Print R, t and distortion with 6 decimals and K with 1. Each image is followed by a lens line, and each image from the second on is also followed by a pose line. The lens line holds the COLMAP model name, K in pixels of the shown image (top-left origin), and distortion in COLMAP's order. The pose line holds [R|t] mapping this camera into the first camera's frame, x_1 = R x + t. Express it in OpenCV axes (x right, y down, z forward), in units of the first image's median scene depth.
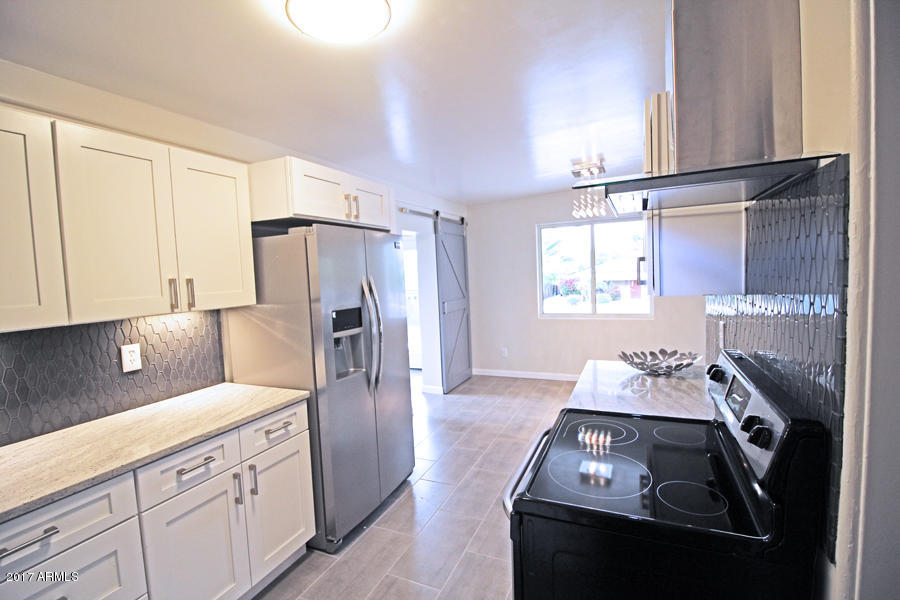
lens RADIAL K [[420.4, 0, 450.0], [0, 420.4, 300.0], [0, 0, 1]] dist [-0.000579, -0.000094]
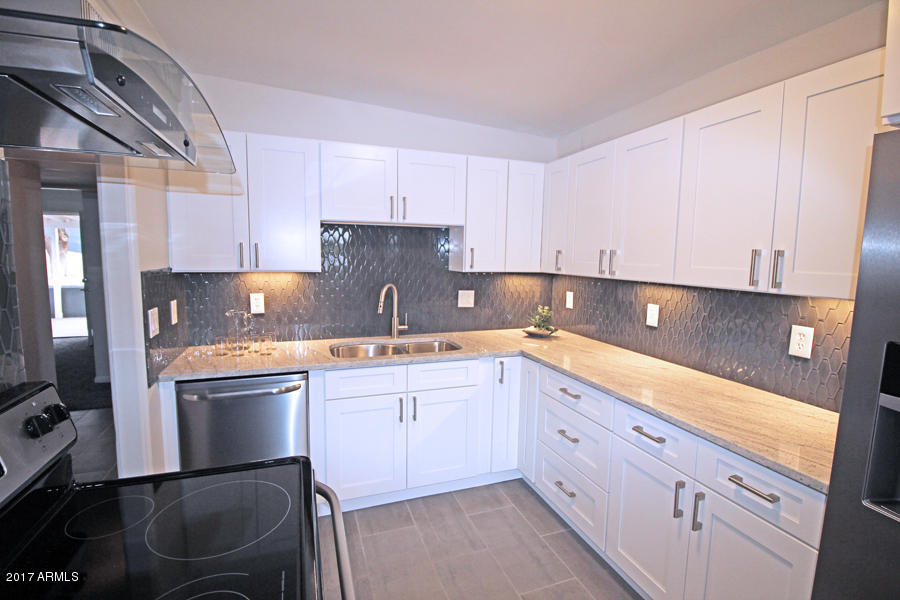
lens RADIAL K [[420.4, 0, 450.0], [0, 420.4, 300.0], [0, 0, 1]] dist [-0.000579, -0.000094]
pose [[-0.717314, 0.102186, -0.689216, 0.358667], [-0.042440, 0.980942, 0.189608, -0.083103], [0.695457, 0.165258, -0.699307, 1.189472]]
